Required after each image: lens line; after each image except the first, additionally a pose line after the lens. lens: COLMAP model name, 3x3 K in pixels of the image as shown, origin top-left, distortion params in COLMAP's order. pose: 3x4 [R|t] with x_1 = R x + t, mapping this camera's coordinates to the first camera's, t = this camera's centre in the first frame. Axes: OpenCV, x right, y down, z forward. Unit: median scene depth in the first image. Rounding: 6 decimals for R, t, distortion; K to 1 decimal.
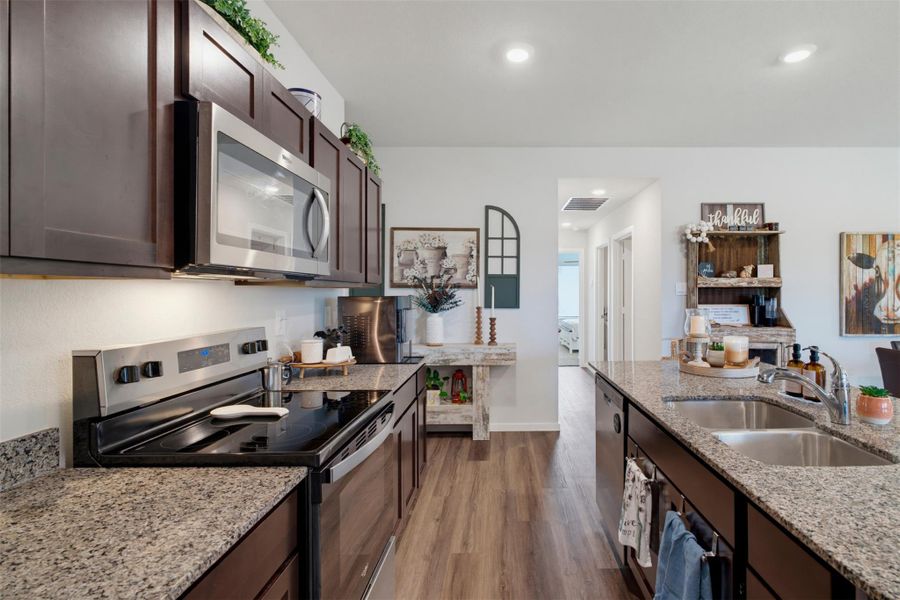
lens RADIAL K [[406.8, 0, 453.8], [0, 406.8, 293.4], [0, 0, 1]] dist [-0.019990, 0.000262]
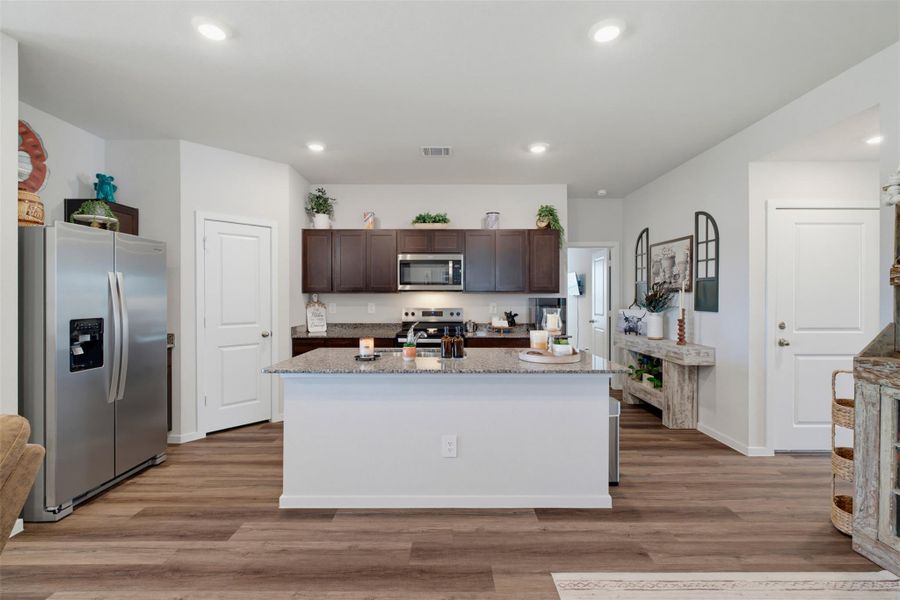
lens RADIAL K [[406.8, 0, 433.5], [0, 406.8, 296.4], [0, 0, 1]] dist [-0.019990, 0.000262]
pose [[-0.020724, -0.002773, -0.999781, 1.124817], [0.003456, 0.999990, -0.002845, -0.000221], [0.999779, -0.003514, -0.020714, 0.351552]]
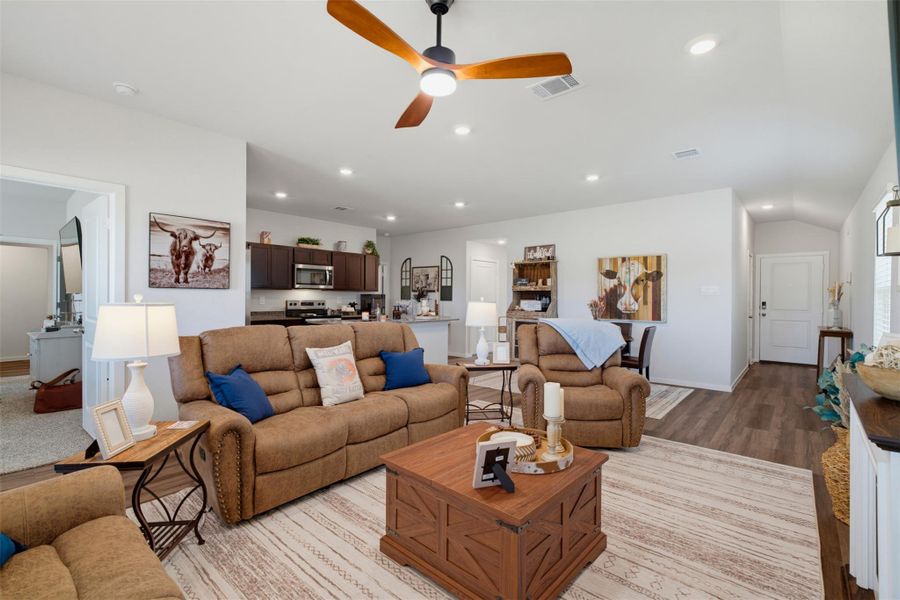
lens RADIAL K [[406.8, 0, 445.6], [0, 406.8, 298.2], [0, 0, 1]] dist [-0.019990, 0.000262]
pose [[0.749948, 0.006807, -0.661462, 1.614893], [-0.003909, 0.999975, 0.005858, 0.009551], [0.661486, -0.001808, 0.749956, -0.698972]]
